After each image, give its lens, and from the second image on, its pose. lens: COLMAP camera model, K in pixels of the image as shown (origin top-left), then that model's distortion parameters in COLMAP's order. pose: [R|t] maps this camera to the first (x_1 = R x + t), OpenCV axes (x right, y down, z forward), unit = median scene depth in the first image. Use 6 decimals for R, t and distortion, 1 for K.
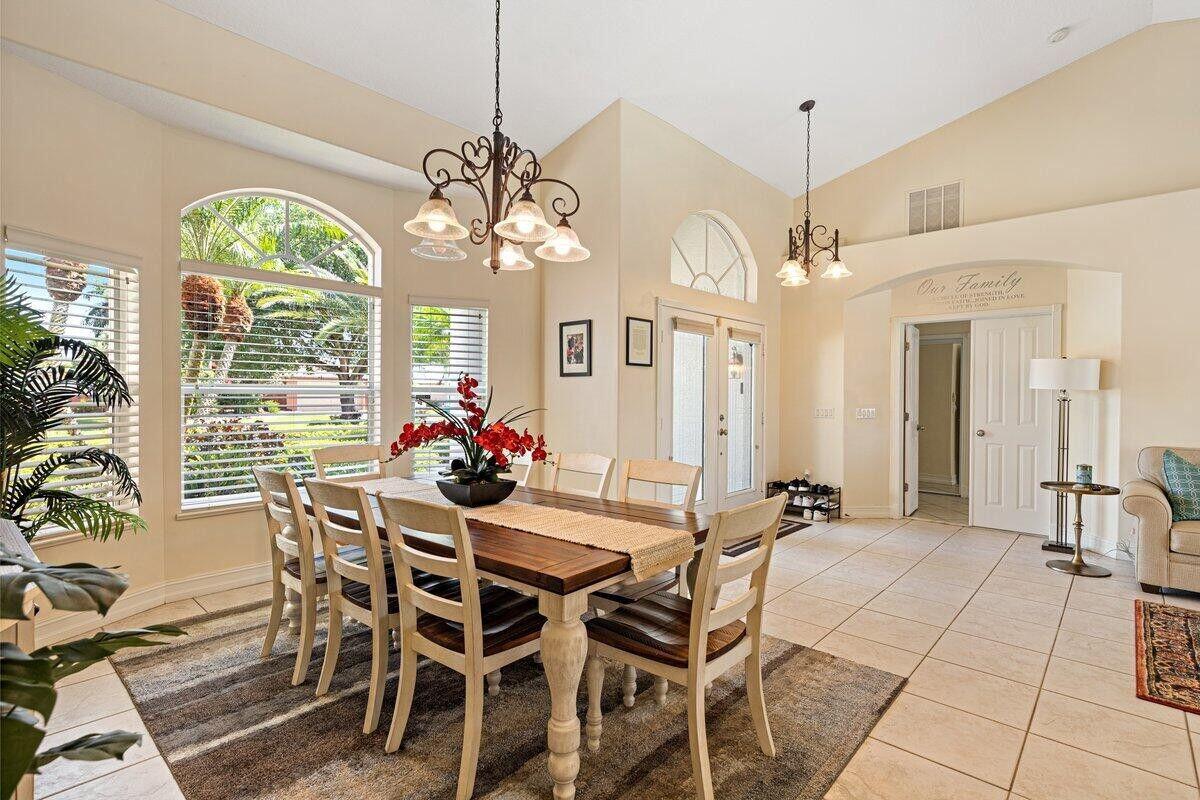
lens RADIAL K [[570.2, 0, 600.0], [0, 570.2, 400.0], [0, 0, 1]] dist [0.000084, 0.000054]
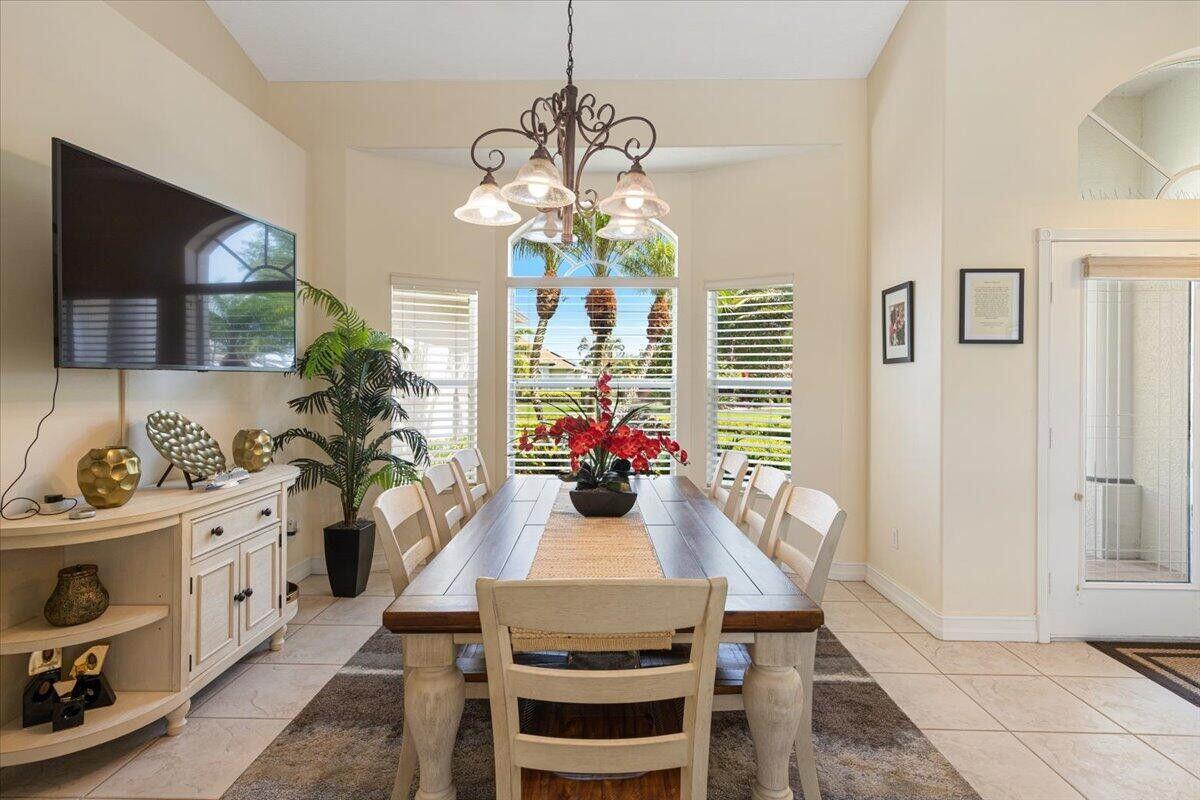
lens RADIAL K [[599.5, 0, 600.9], [0, 599.5, 392.3], [0, 0, 1]] dist [-0.000568, -0.000102]
pose [[0.658929, 0.005632, -0.752184, 0.290897], [-0.005353, 0.999982, 0.002798, -0.005306], [0.752186, 0.002183, 0.658947, 0.238250]]
